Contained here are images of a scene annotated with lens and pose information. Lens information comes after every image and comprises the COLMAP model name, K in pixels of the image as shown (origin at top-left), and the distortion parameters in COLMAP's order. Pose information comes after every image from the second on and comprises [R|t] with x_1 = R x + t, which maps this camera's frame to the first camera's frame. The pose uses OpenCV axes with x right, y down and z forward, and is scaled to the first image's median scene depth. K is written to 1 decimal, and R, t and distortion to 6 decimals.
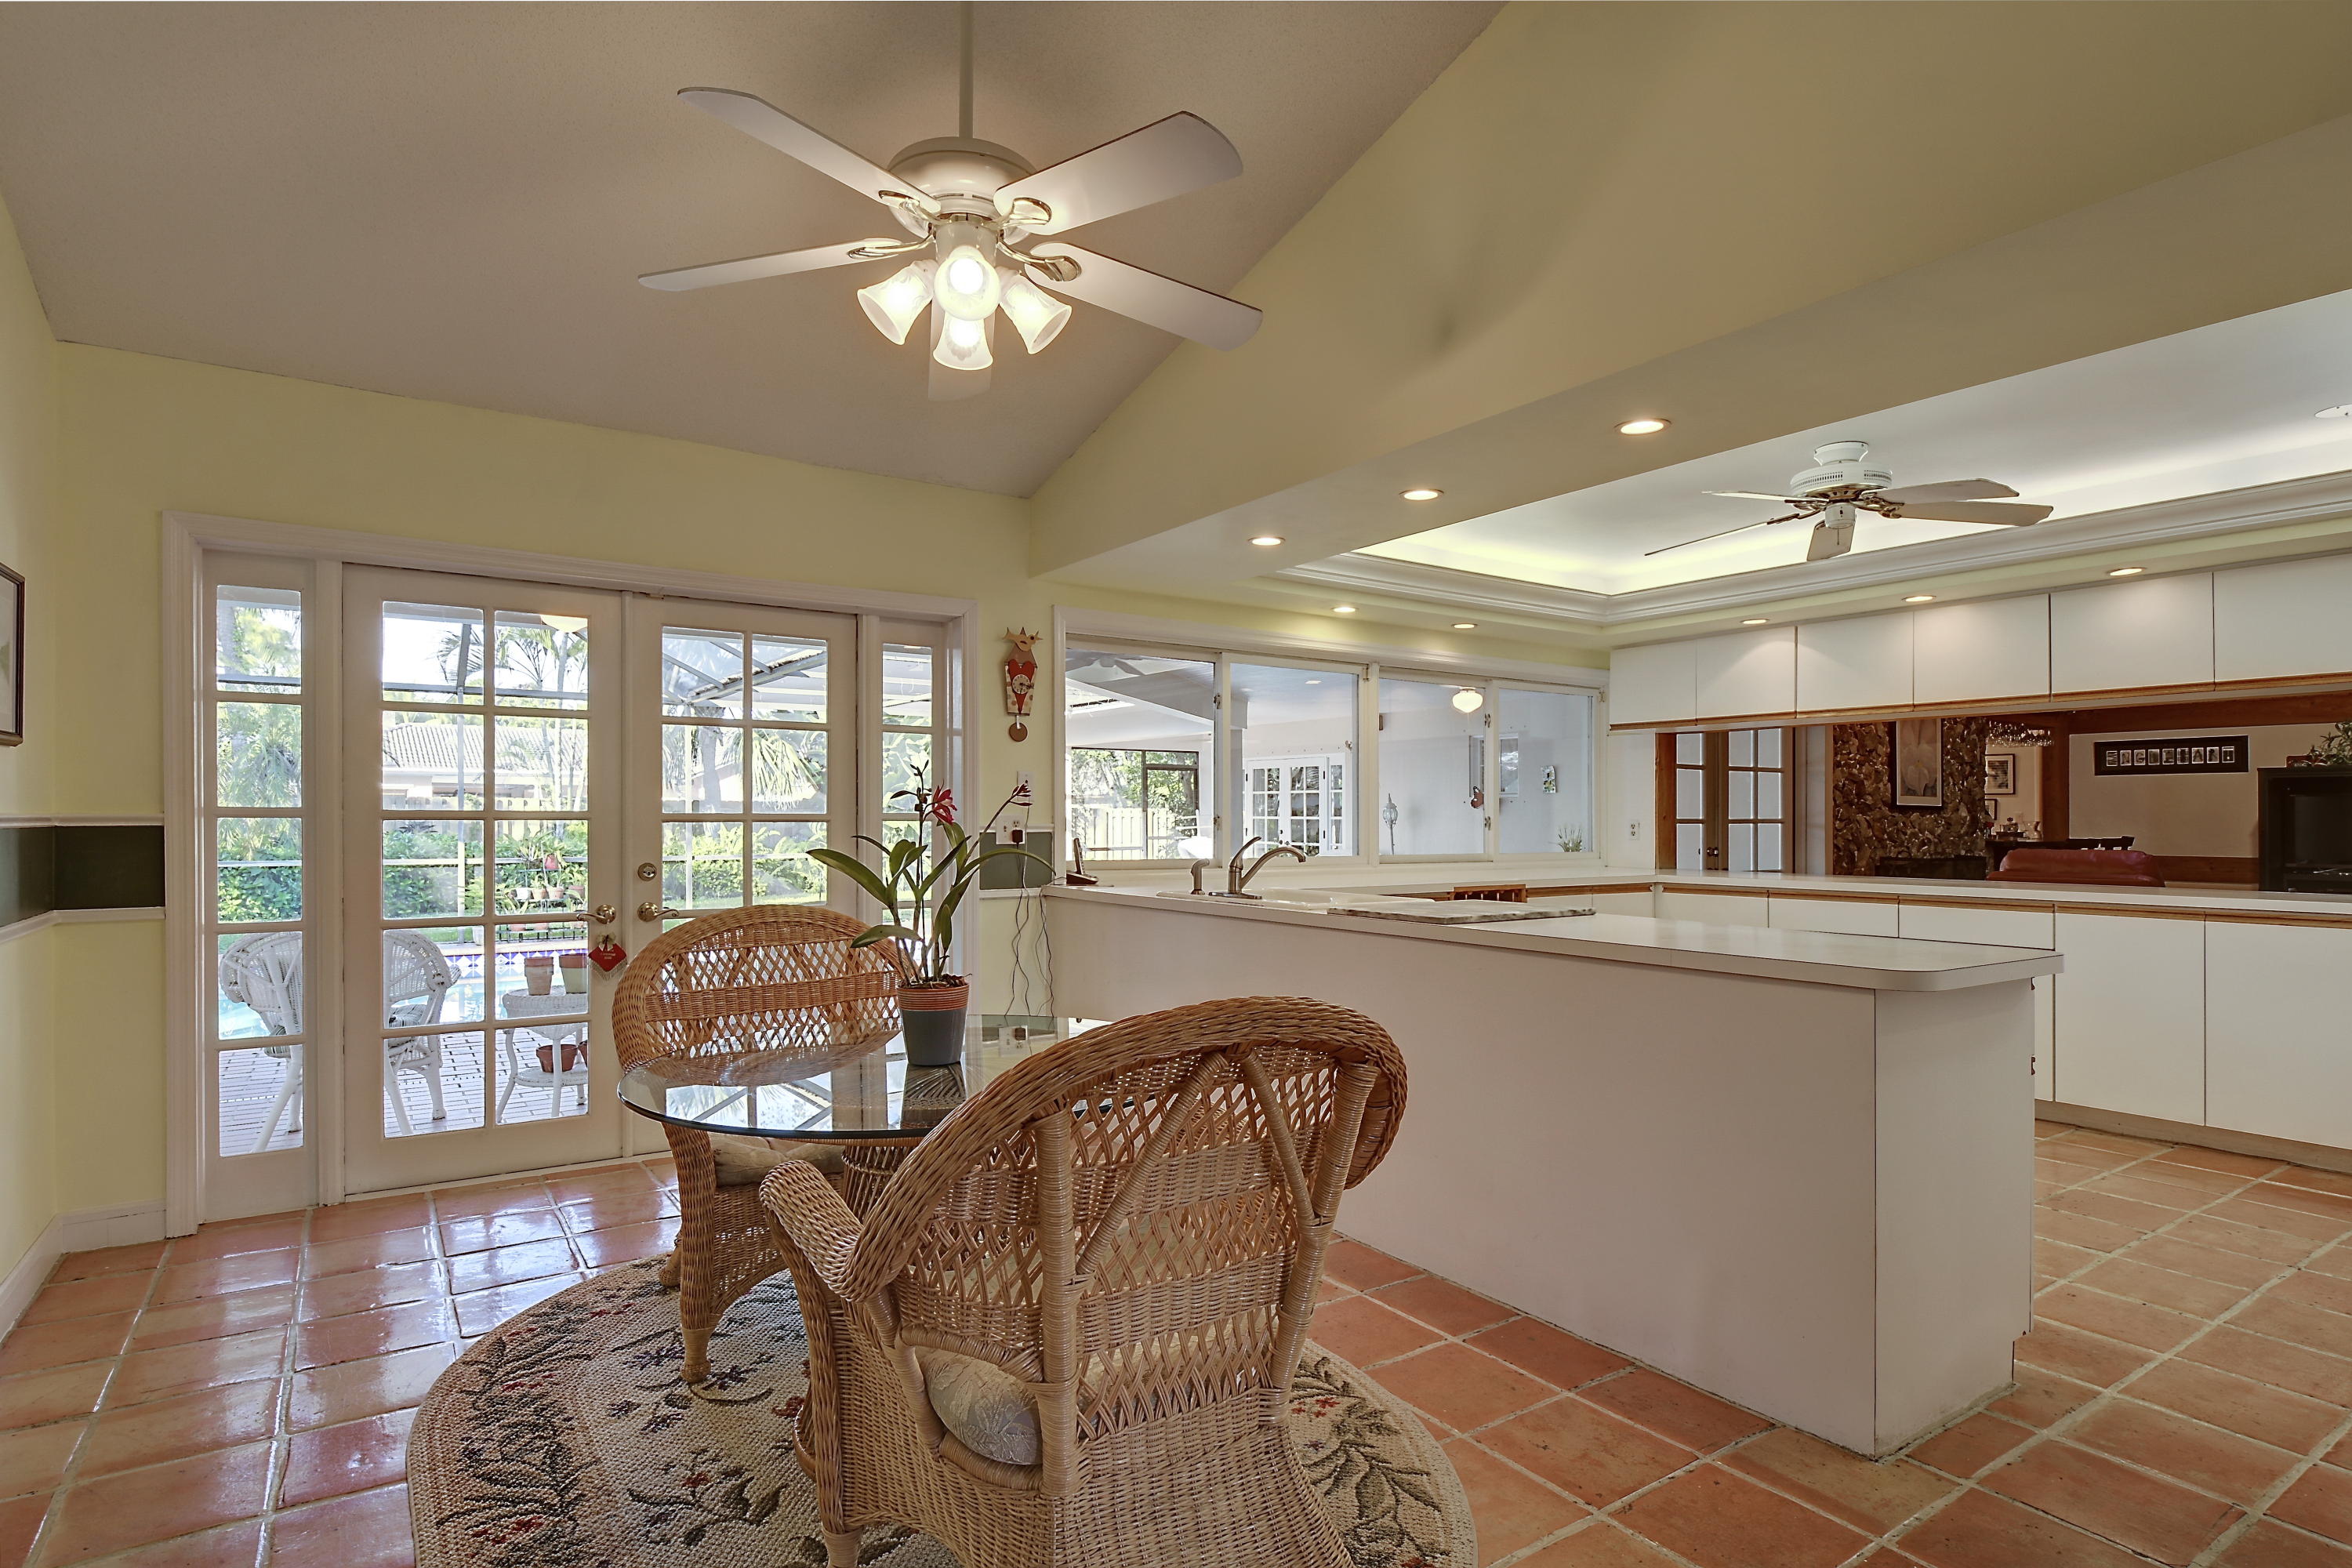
lens RADIAL K [[1228.0, 0, 1173.2], [0, 1228.0, 811.8], [0, 0, 1]] dist [-0.001165, -0.000098]
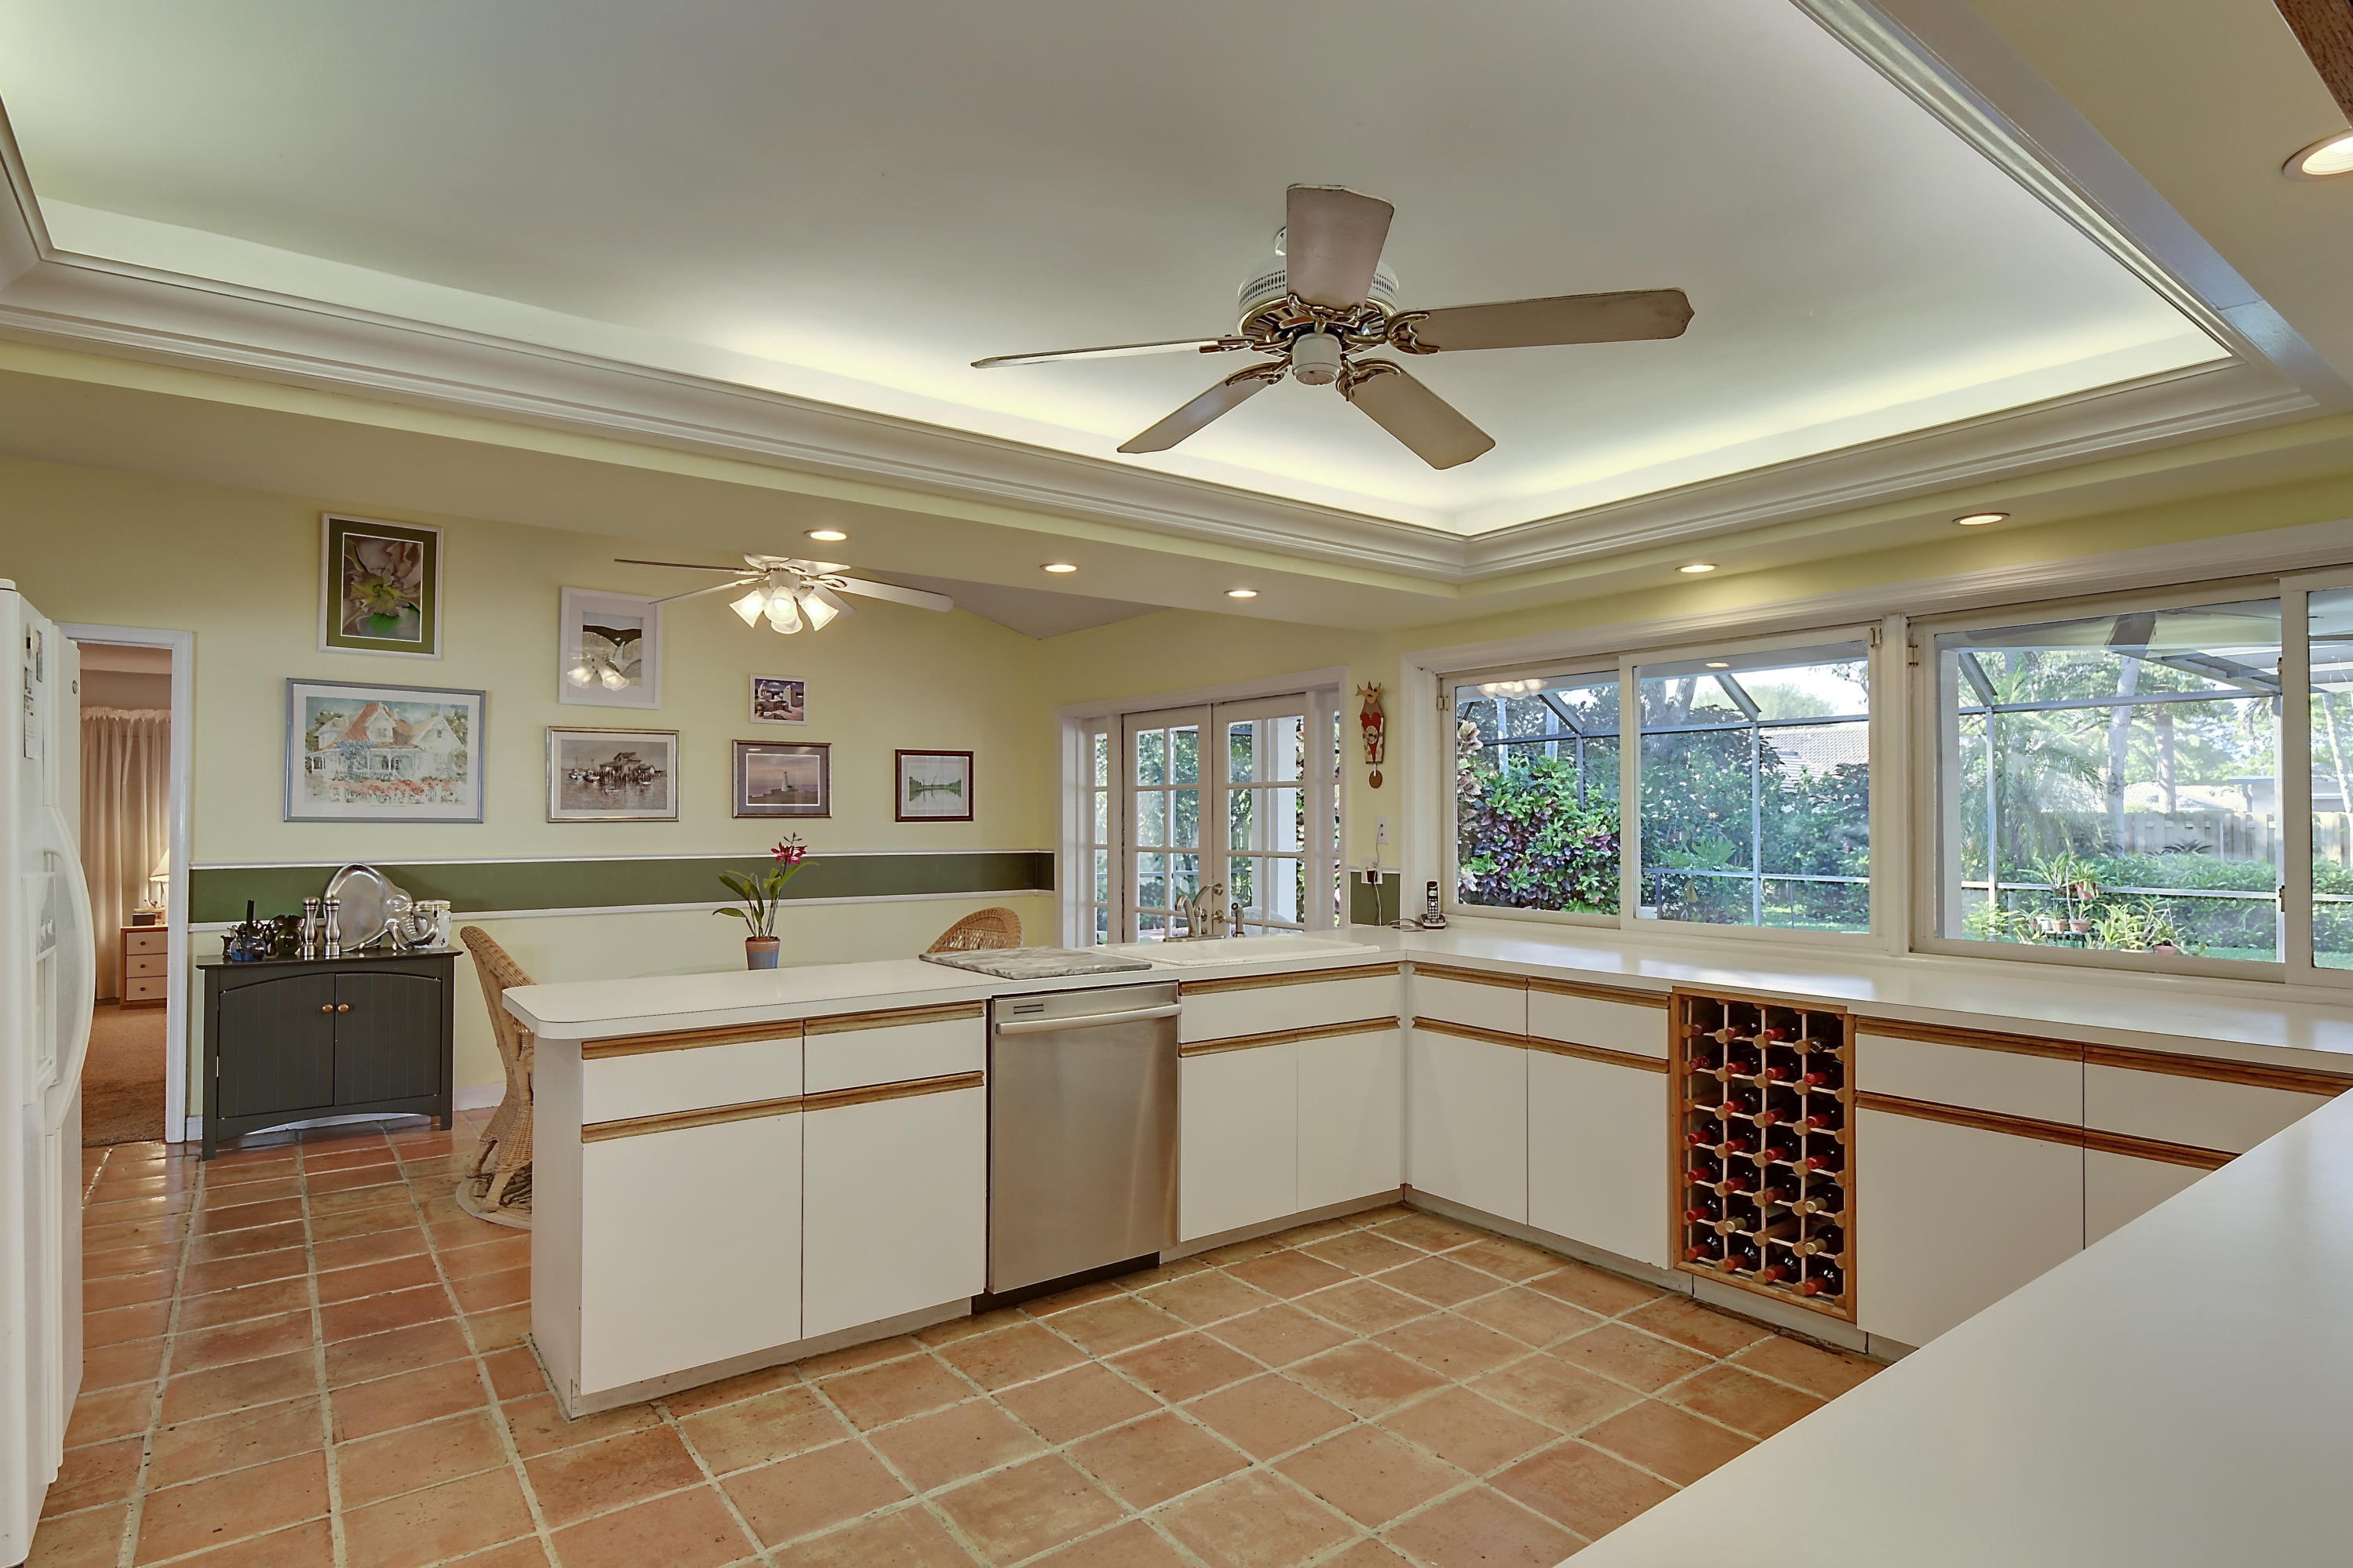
lens RADIAL K [[1228.4, 0, 1173.7], [0, 1228.4, 811.8], [0, 0, 1]] dist [-0.001165, -0.000098]
pose [[0.053863, -0.013516, -0.998457, 0.941135], [0.005767, 0.999896, -0.013224, -0.023697], [0.998532, -0.005046, 0.053936, 0.774066]]
